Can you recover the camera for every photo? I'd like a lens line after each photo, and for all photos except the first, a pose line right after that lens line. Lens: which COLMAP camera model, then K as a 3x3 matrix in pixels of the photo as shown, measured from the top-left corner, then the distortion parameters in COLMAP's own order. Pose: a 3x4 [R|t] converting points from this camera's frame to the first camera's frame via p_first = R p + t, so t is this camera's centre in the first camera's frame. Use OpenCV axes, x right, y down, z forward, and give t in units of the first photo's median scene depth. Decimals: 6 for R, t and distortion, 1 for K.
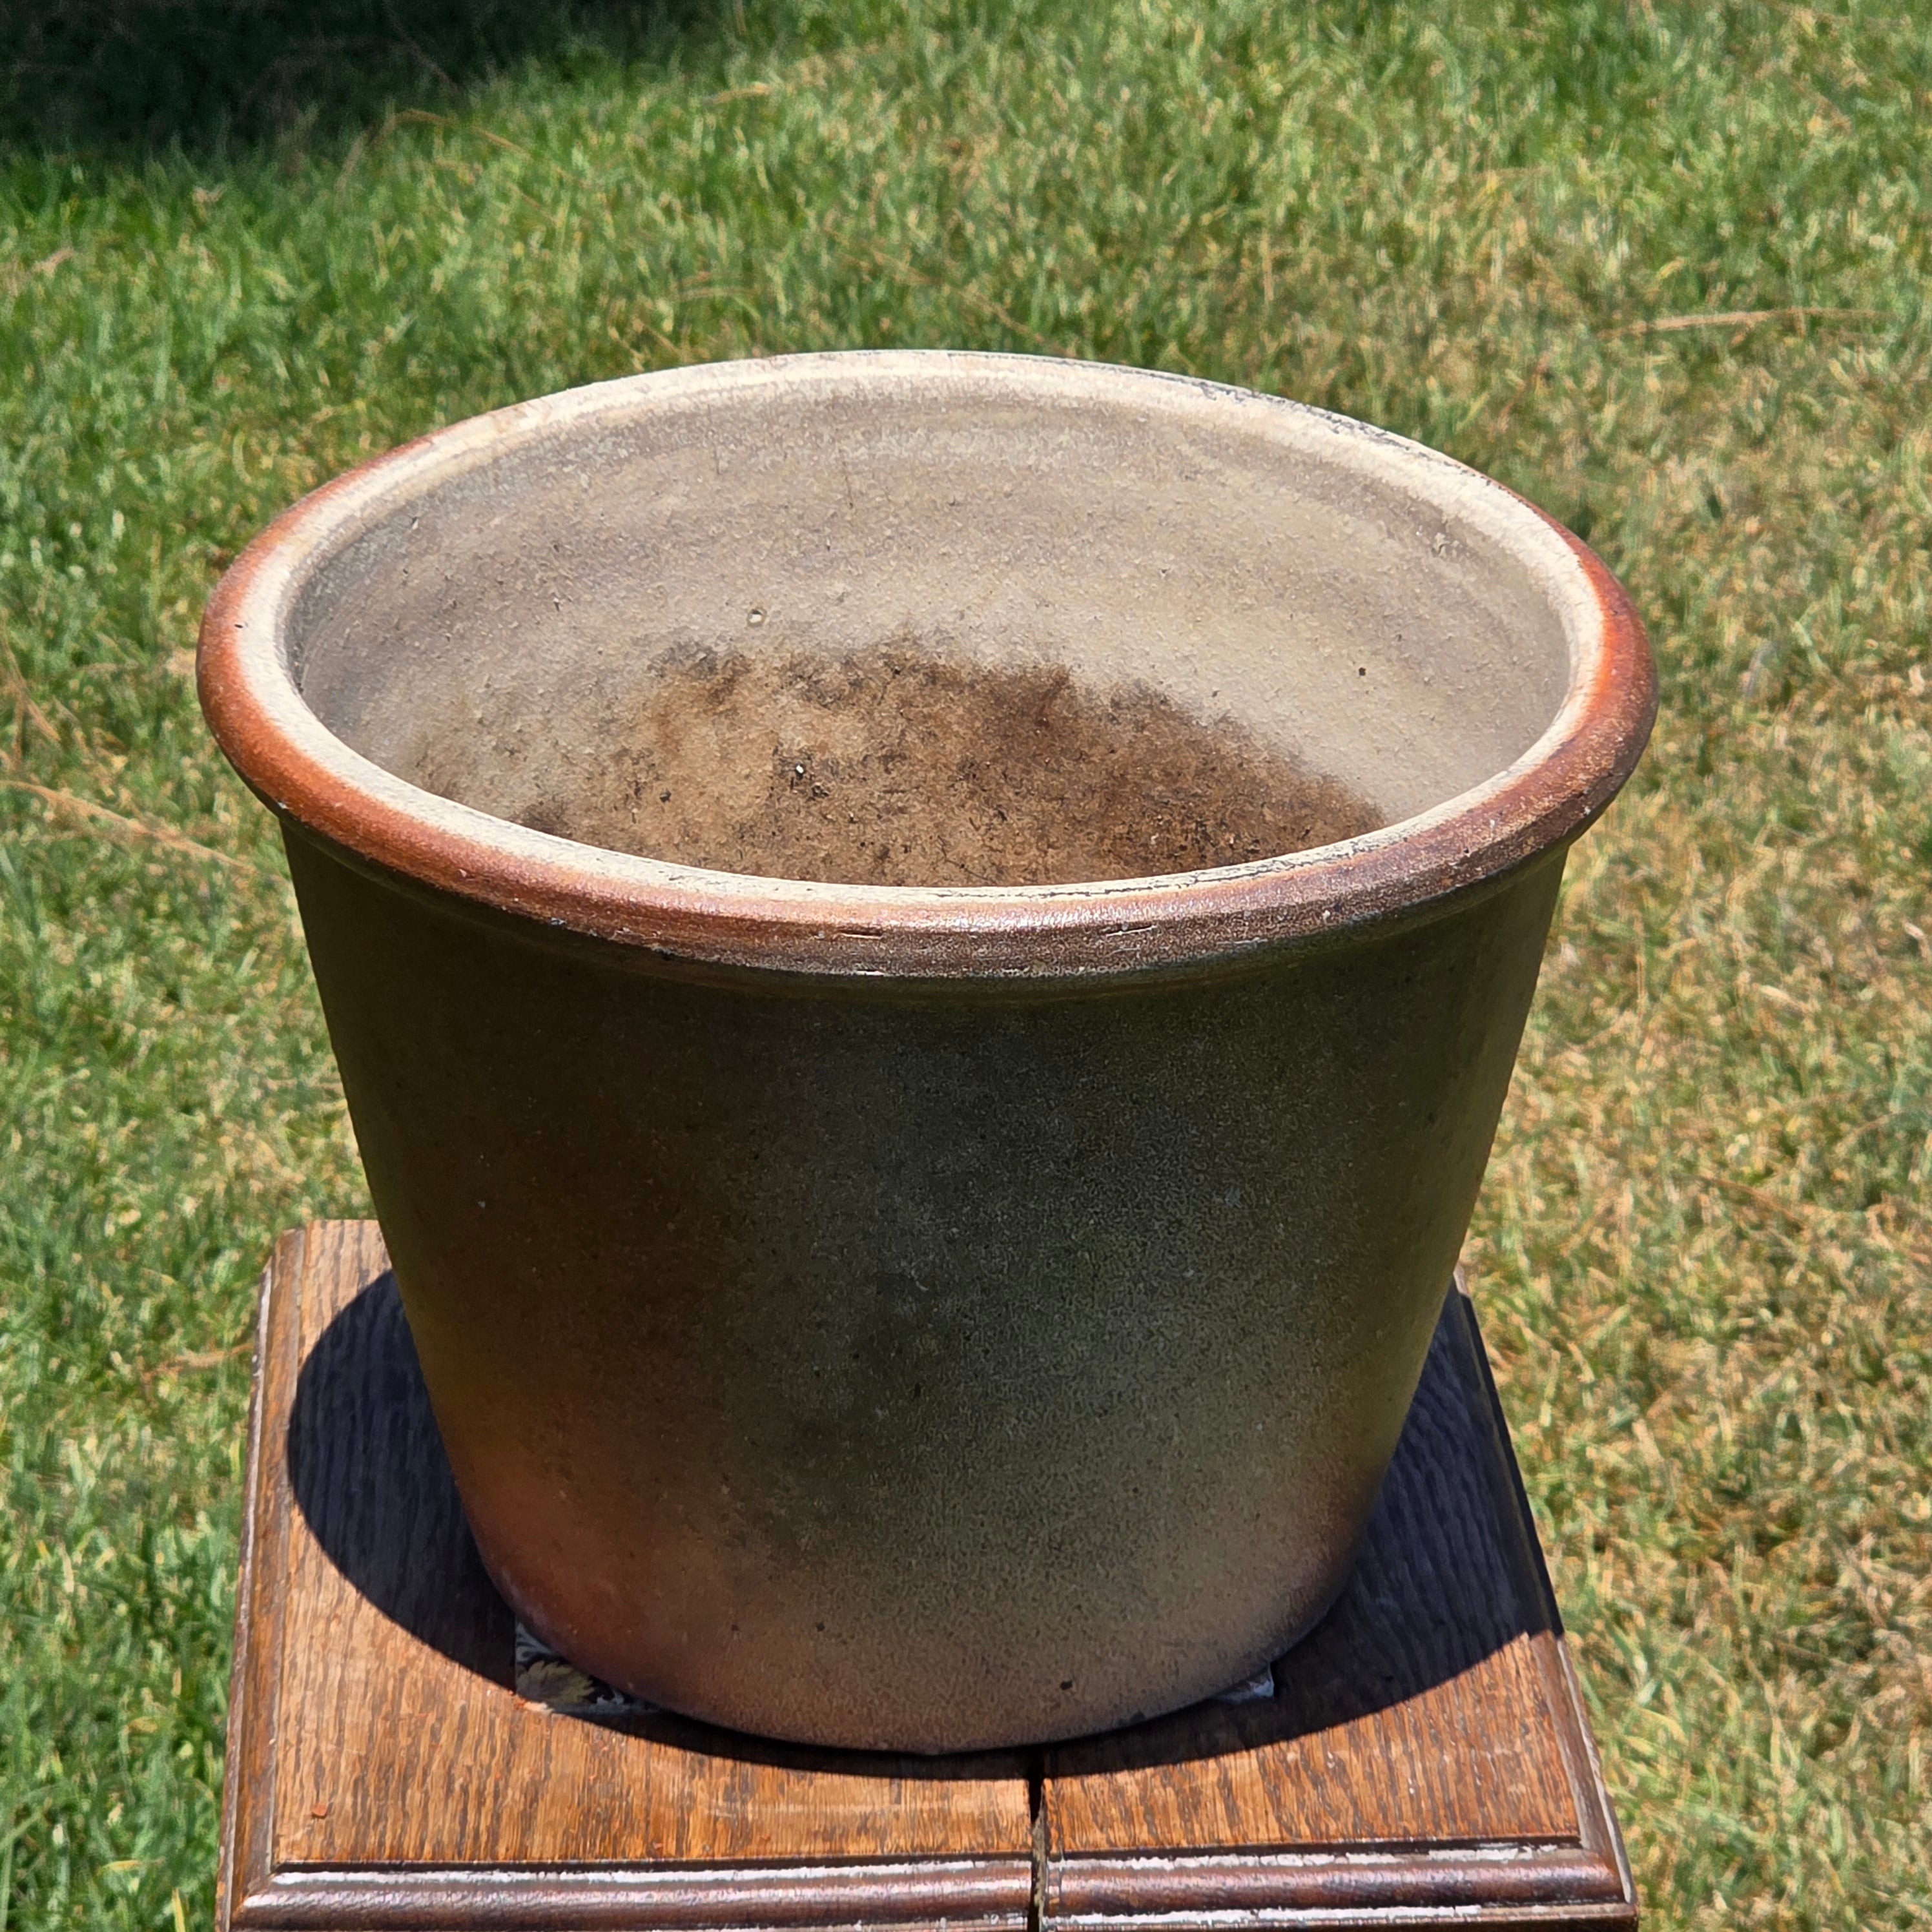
lens RADIAL K [[6994.5, 0, 997.0], [0, 6994.5, 871.1], [0, 0, 1]] dist [-1.617102, 33.856273]
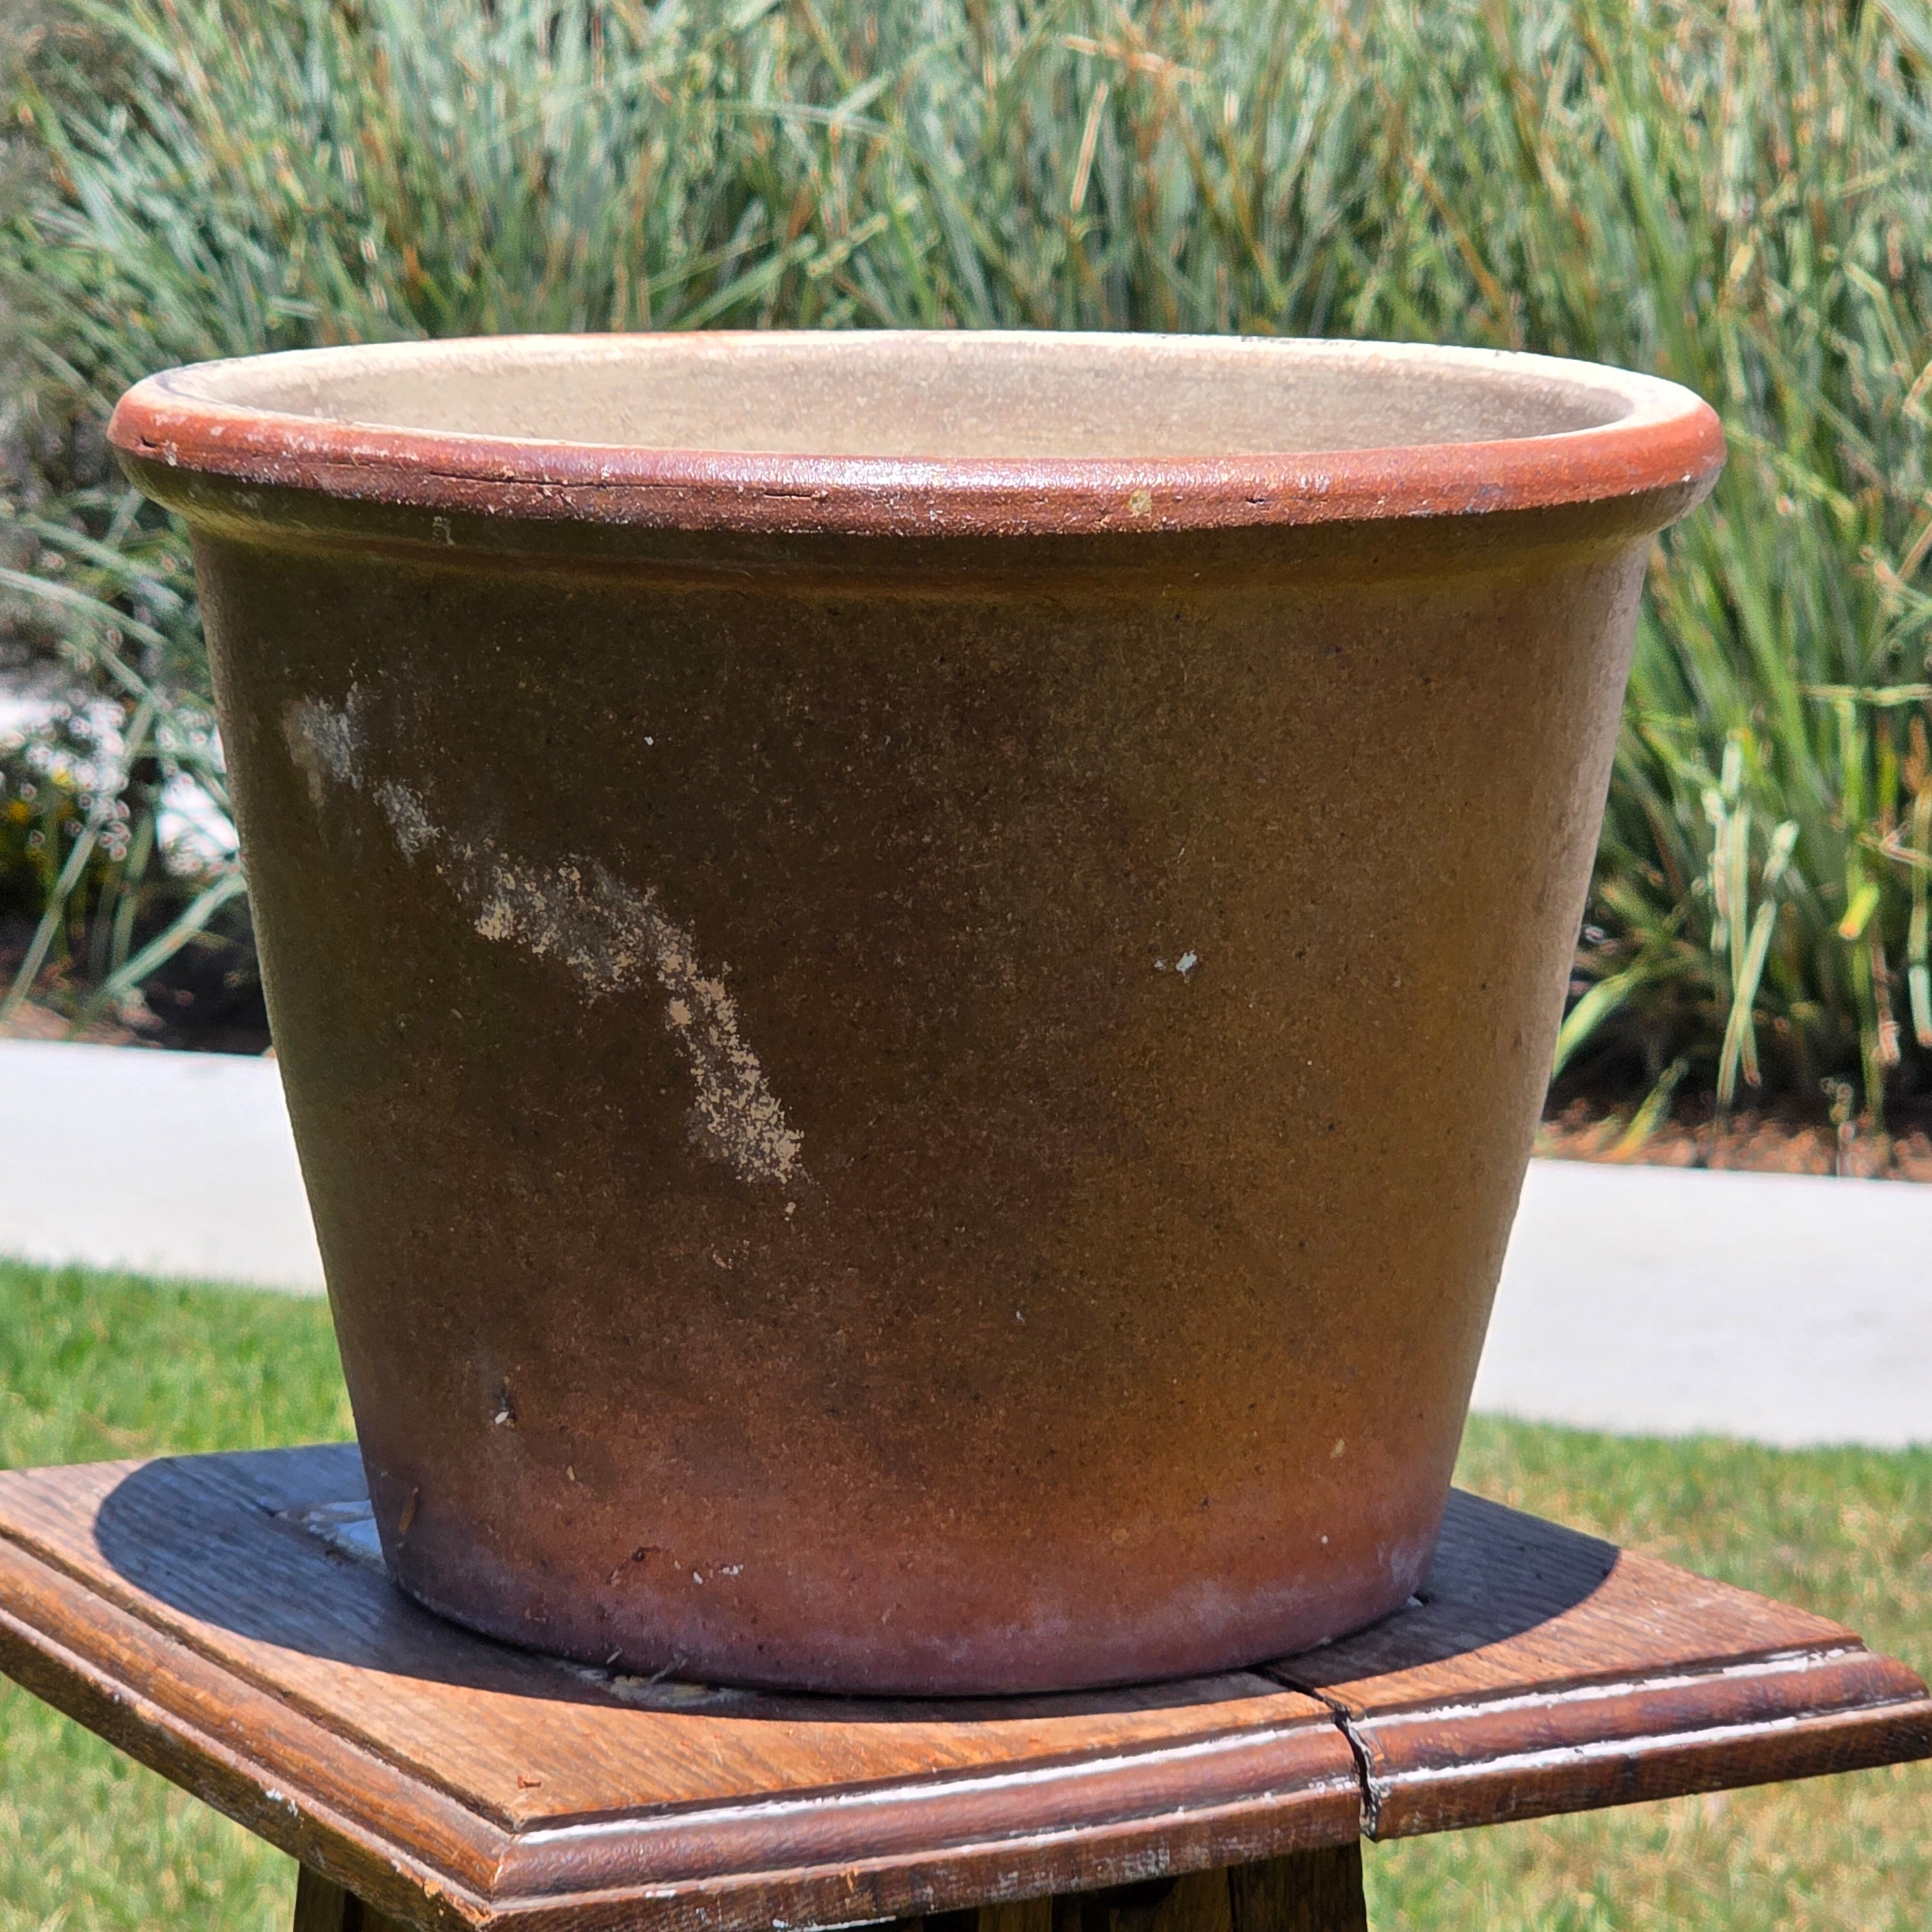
lens RADIAL K [[6994.5, 0, 997.0], [0, 6994.5, 871.1], [0, 0, 1]] dist [-1.617102, 33.856273]
pose [[0.904434, -0.069041, 0.420990, -0.381461], [0.190778, 0.948103, -0.254372, 0.252345], [-0.381579, 0.310378, 0.870668, 0.249769]]
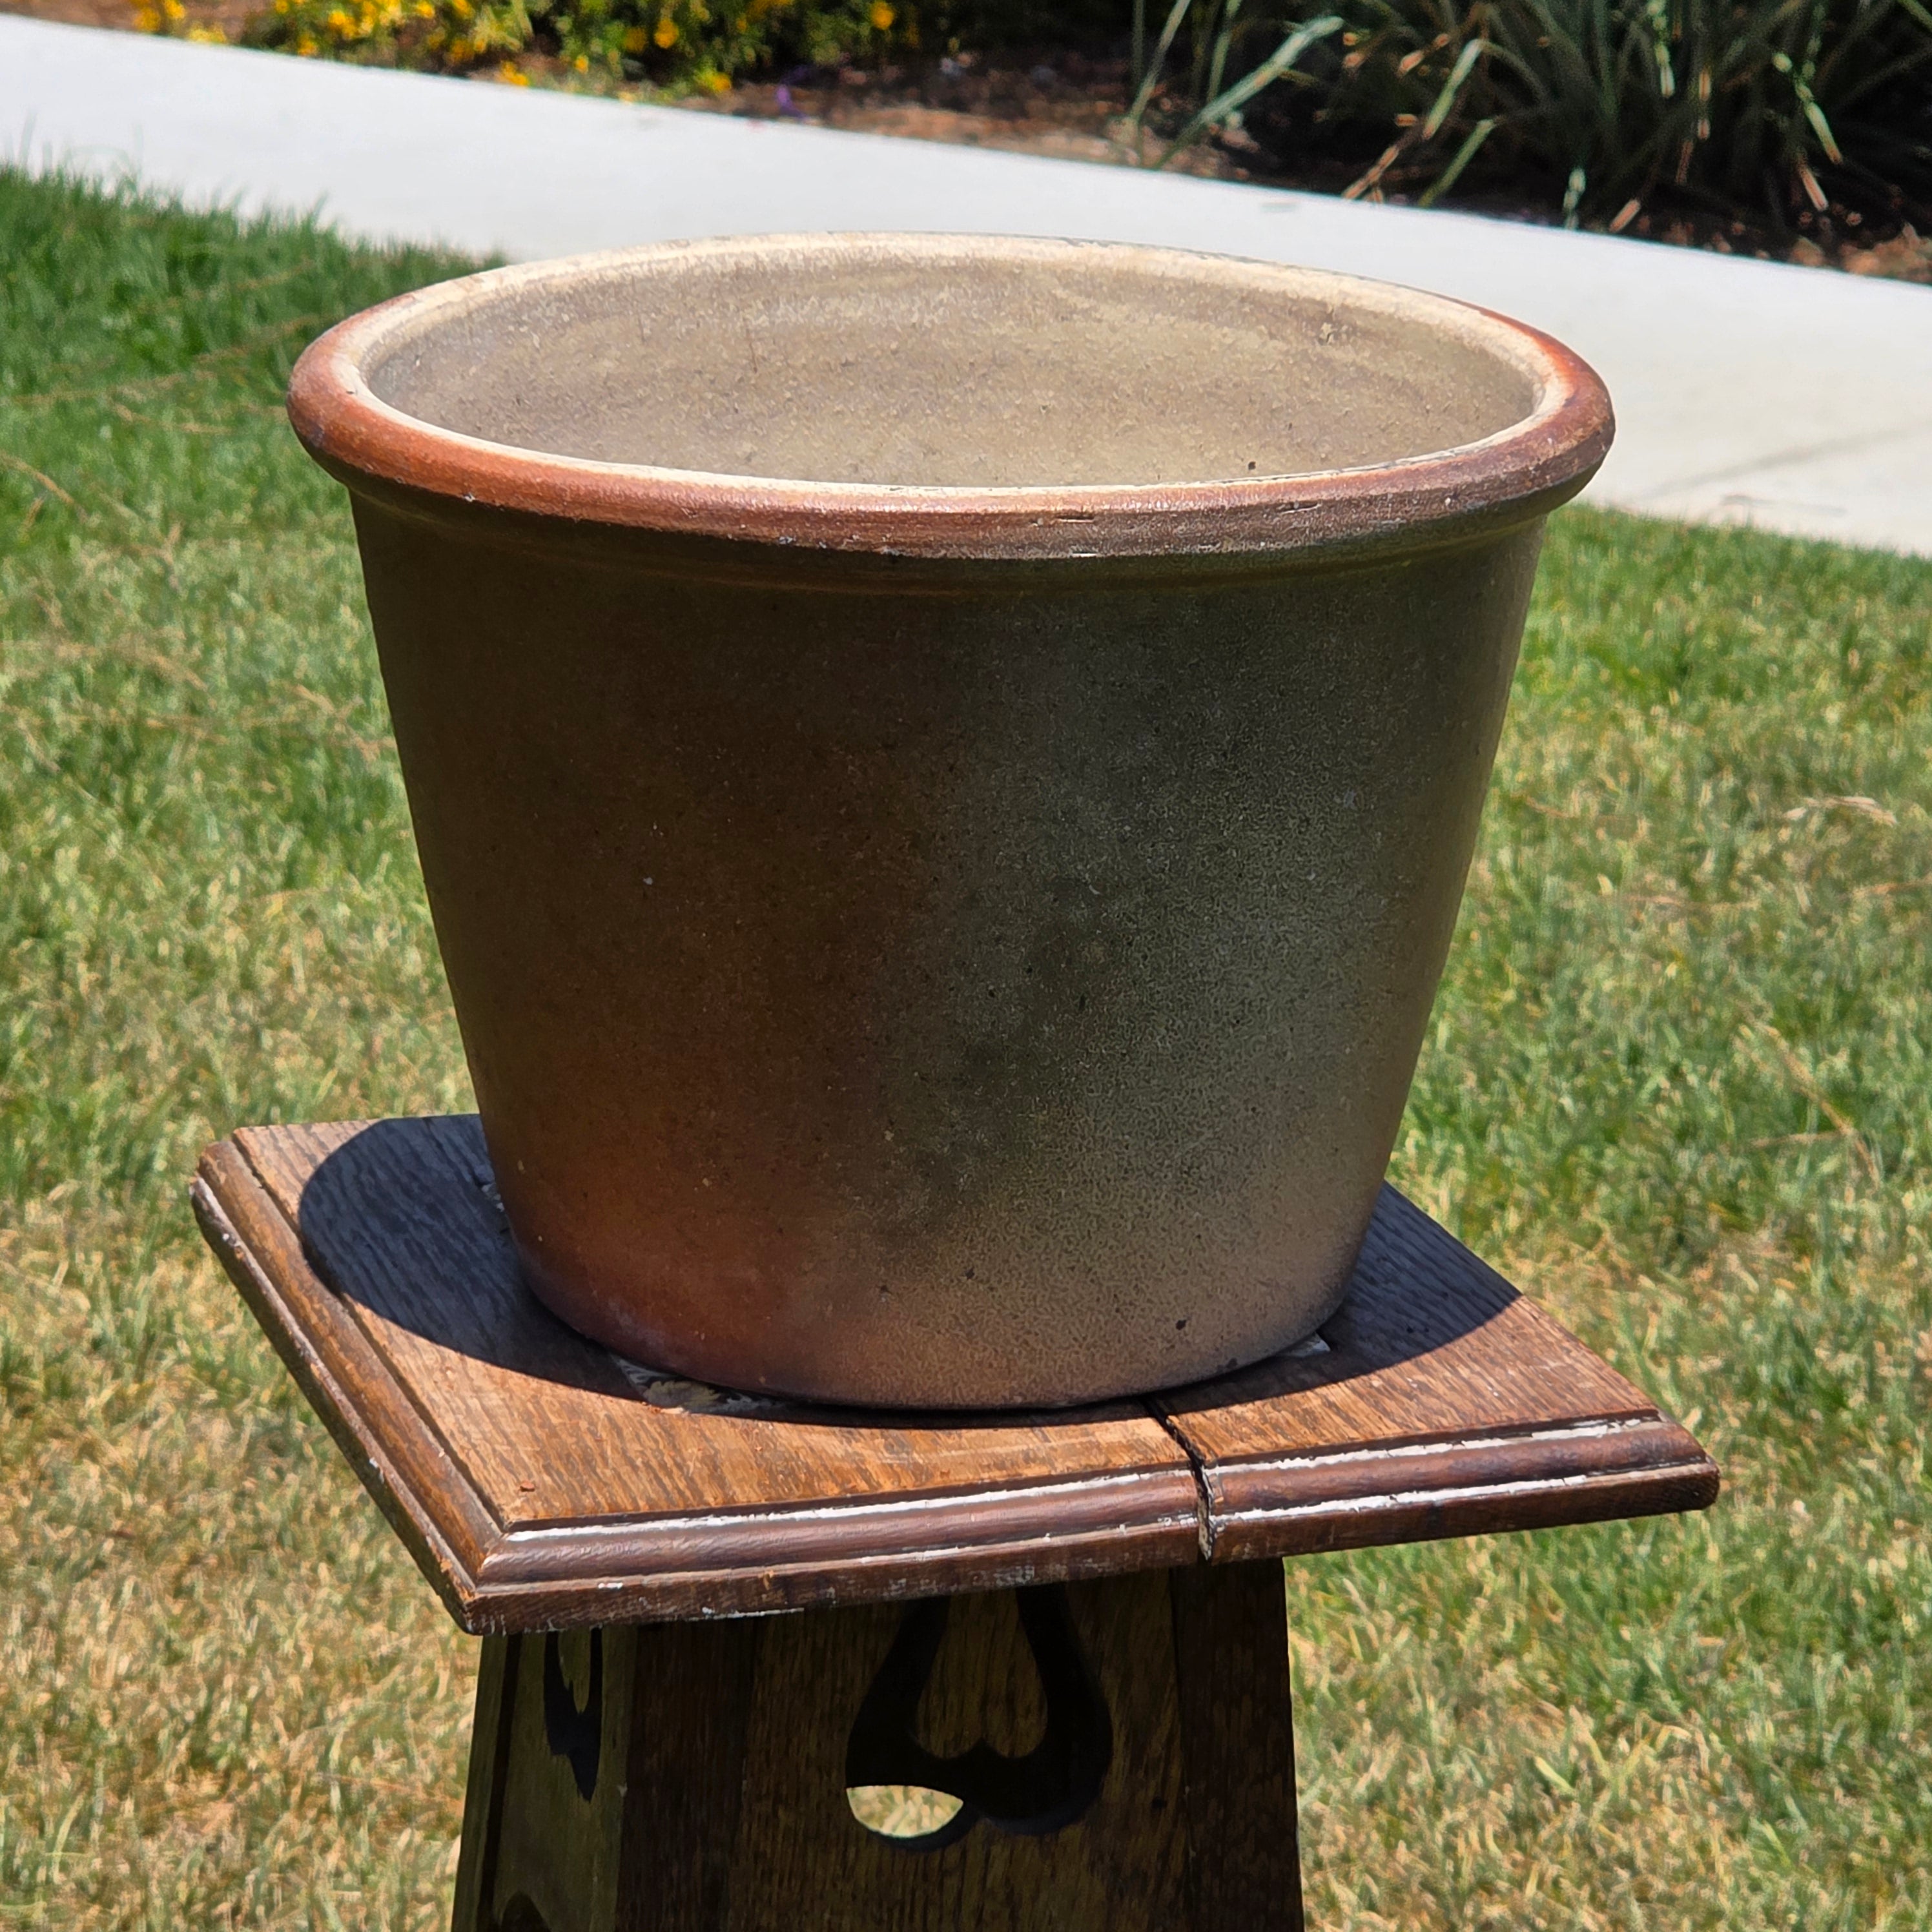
lens RADIAL K [[7006.5, 0, 1004.8], [0, 7006.5, 920.2], [0, 0, 1]] dist [-2.135846, 69.865337]
pose [[0.967200, -0.069255, 0.244391, -0.281925], [0.104995, 0.985077, -0.136376, 0.204757], [-0.231299, 0.157563, 0.960039, -0.044527]]
